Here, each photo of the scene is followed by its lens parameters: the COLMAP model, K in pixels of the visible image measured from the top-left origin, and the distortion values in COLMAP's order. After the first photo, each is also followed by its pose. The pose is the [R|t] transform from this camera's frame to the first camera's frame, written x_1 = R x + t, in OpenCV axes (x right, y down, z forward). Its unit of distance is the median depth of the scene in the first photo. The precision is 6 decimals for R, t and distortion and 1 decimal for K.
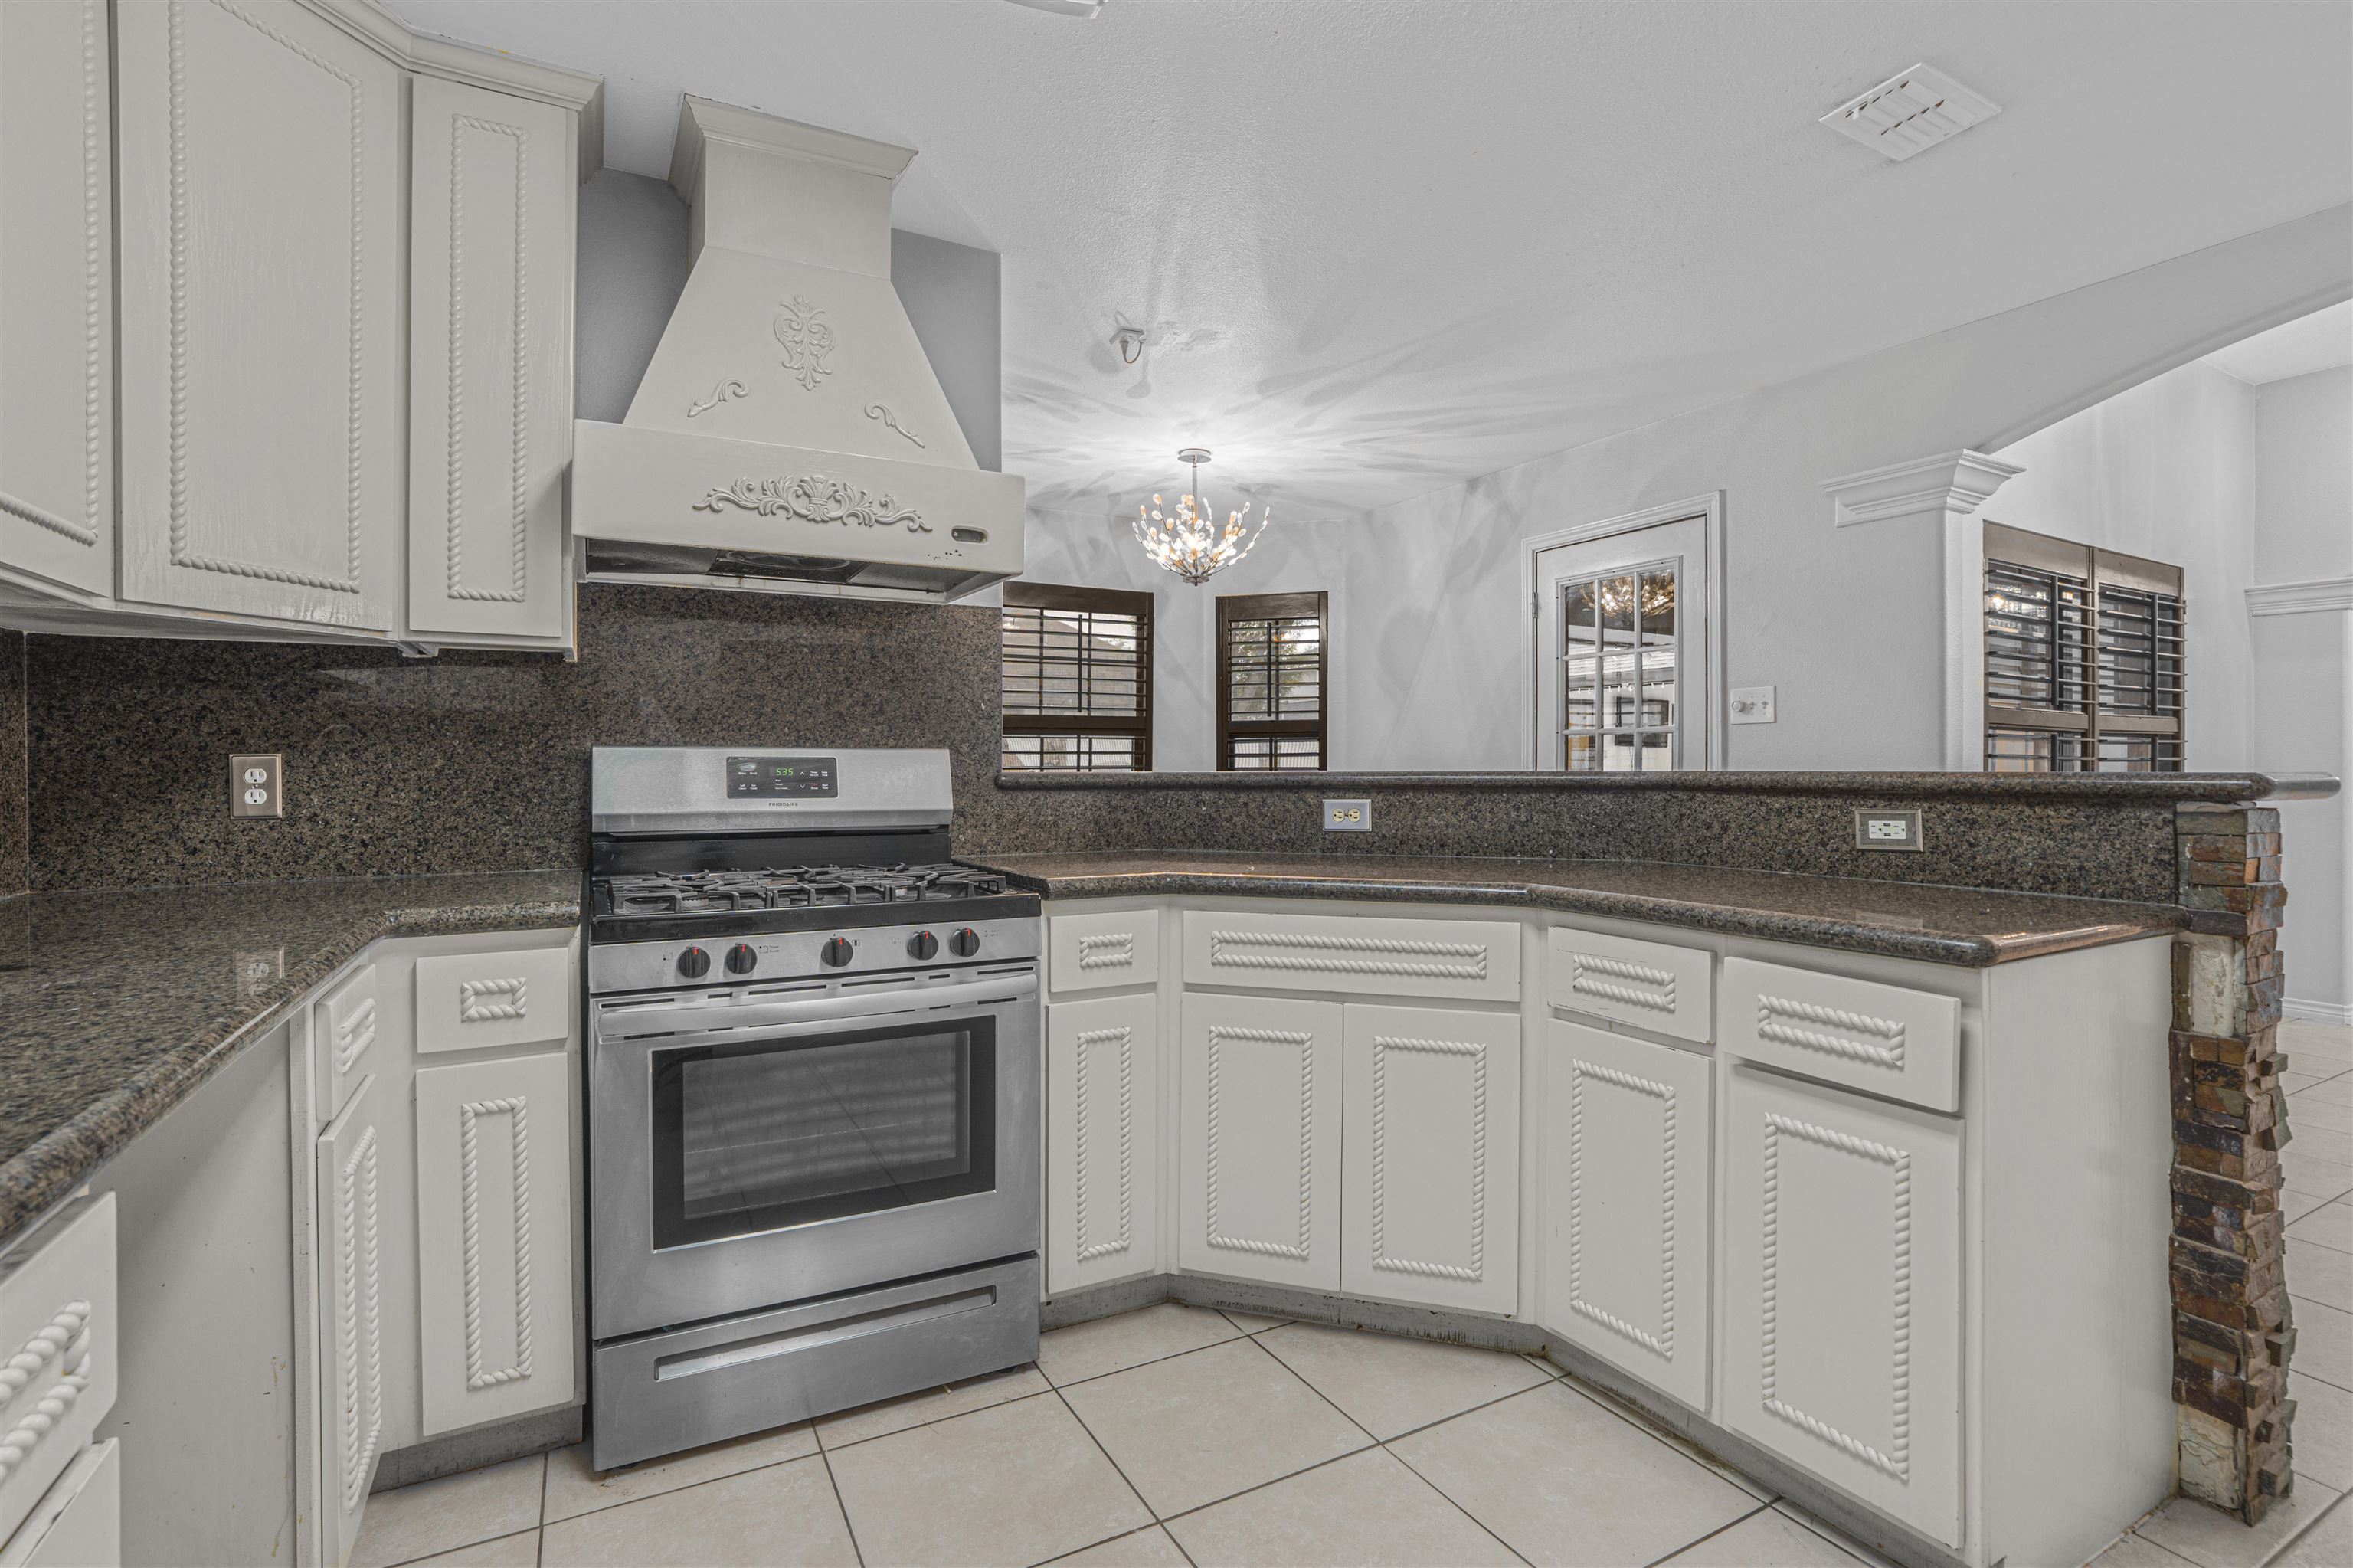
lens RADIAL K [[1093.9, 0, 1180.6], [0, 1093.9, 781.9], [0, 0, 1]] dist [-0.043147, 0.011333]
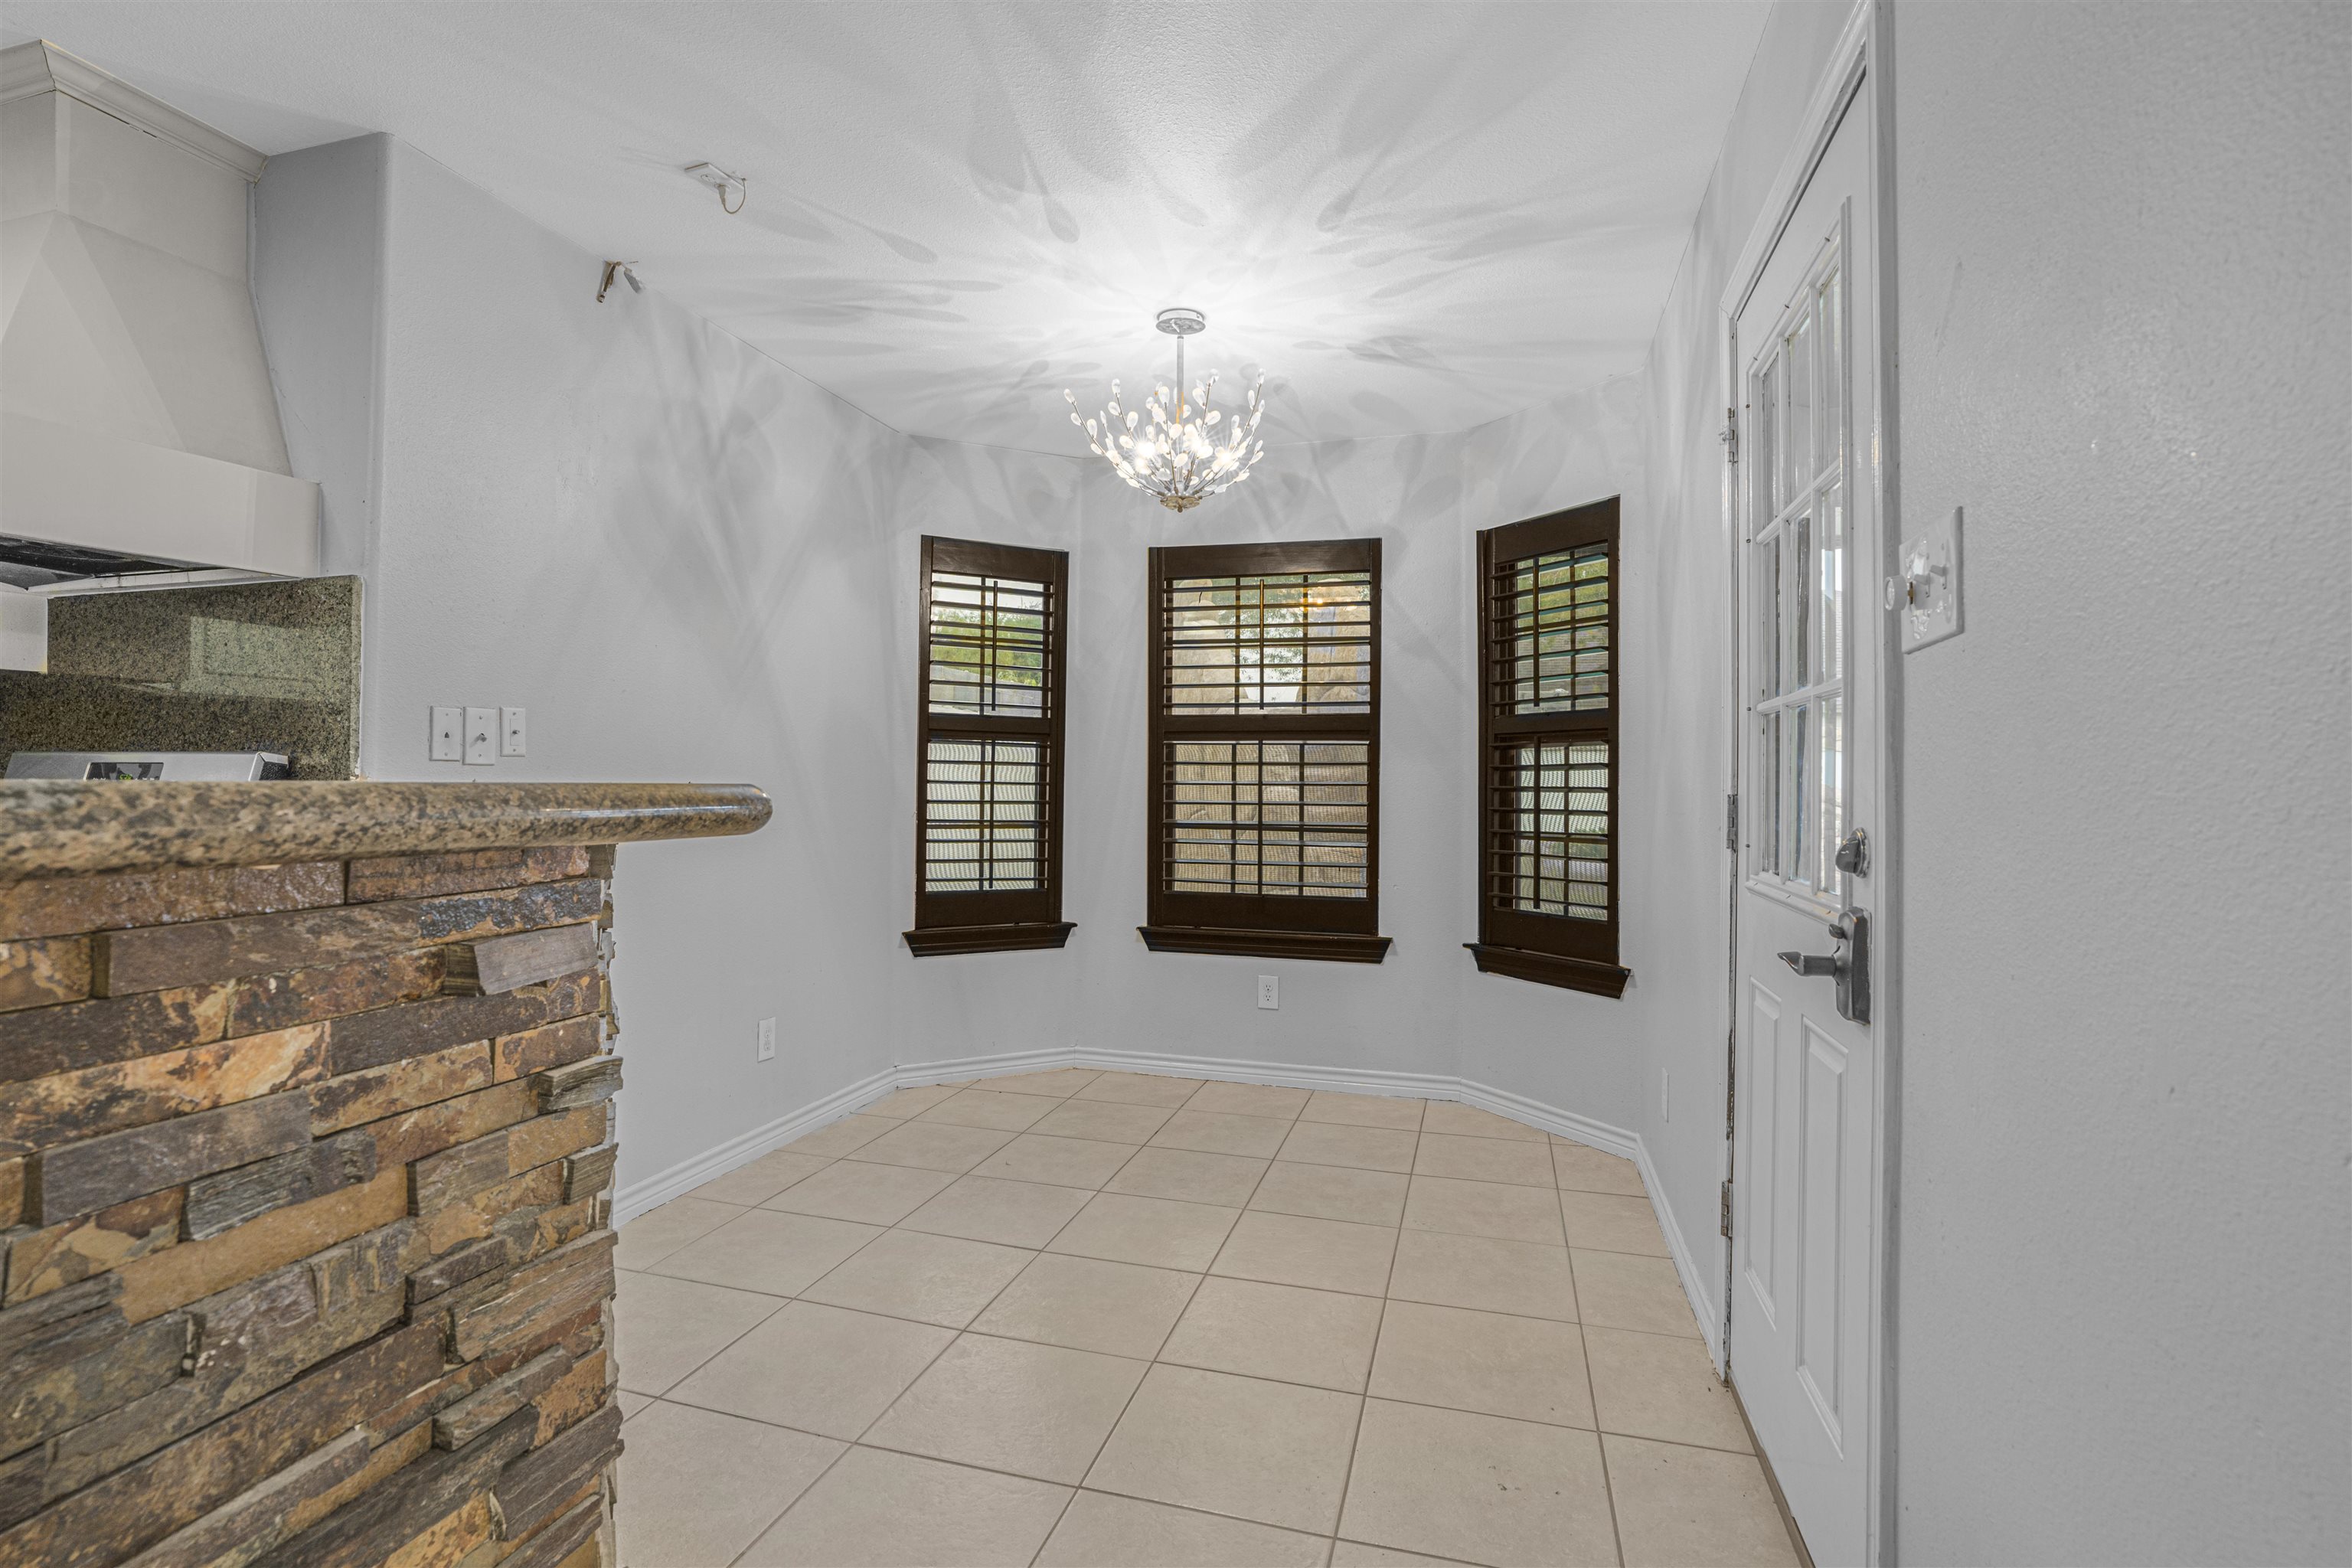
lens RADIAL K [[1093.4, 0, 1174.4], [0, 1093.4, 775.3], [0, 0, 1]] dist [-0.043147, 0.011333]
pose [[0.714977, 0.005396, -0.699127, 0.390741], [-0.020156, 0.999714, -0.012897, -0.007381], [0.698857, 0.023312, 0.714881, 0.422498]]
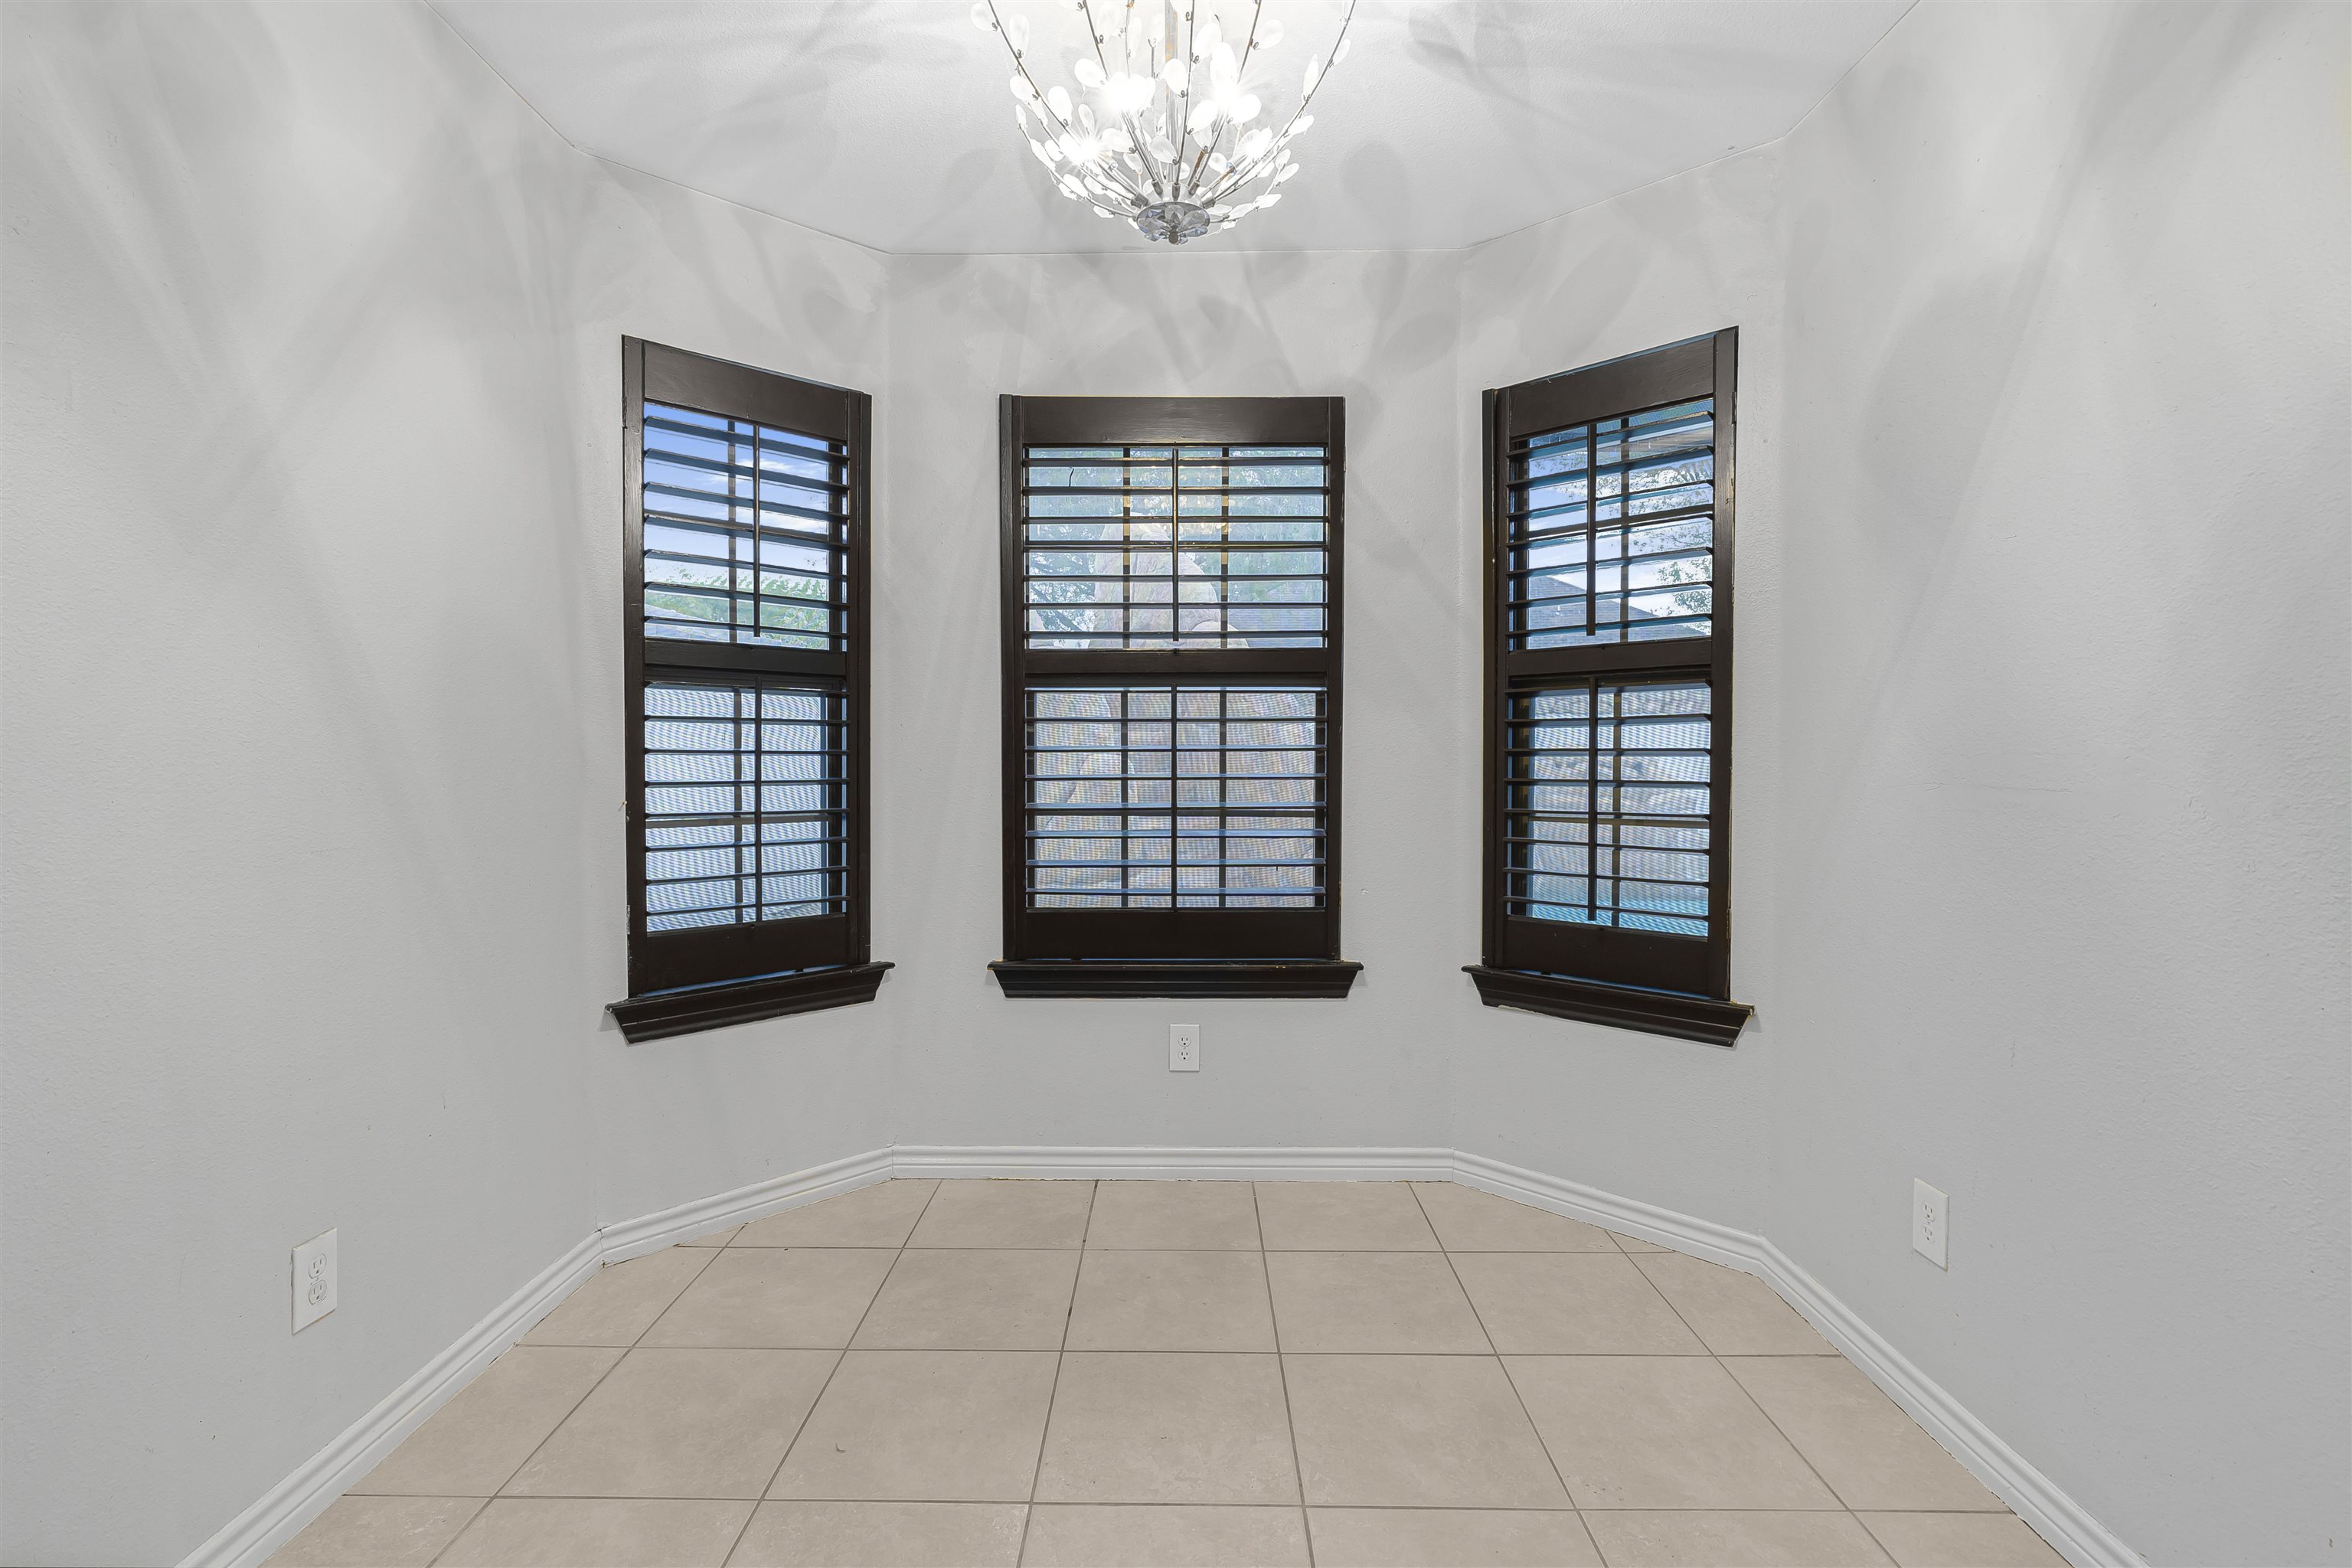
lens RADIAL K [[1058.5, 0, 1172.1], [0, 1058.5, 774.8], [0, 0, 1]] dist [-0.009785, 0.000228]
pose [[0.873896, 0.014090, -0.485909, 0.149808], [-0.007359, 0.999849, 0.015758, -0.008162], [0.486057, -0.010195, 0.873868, 0.563395]]
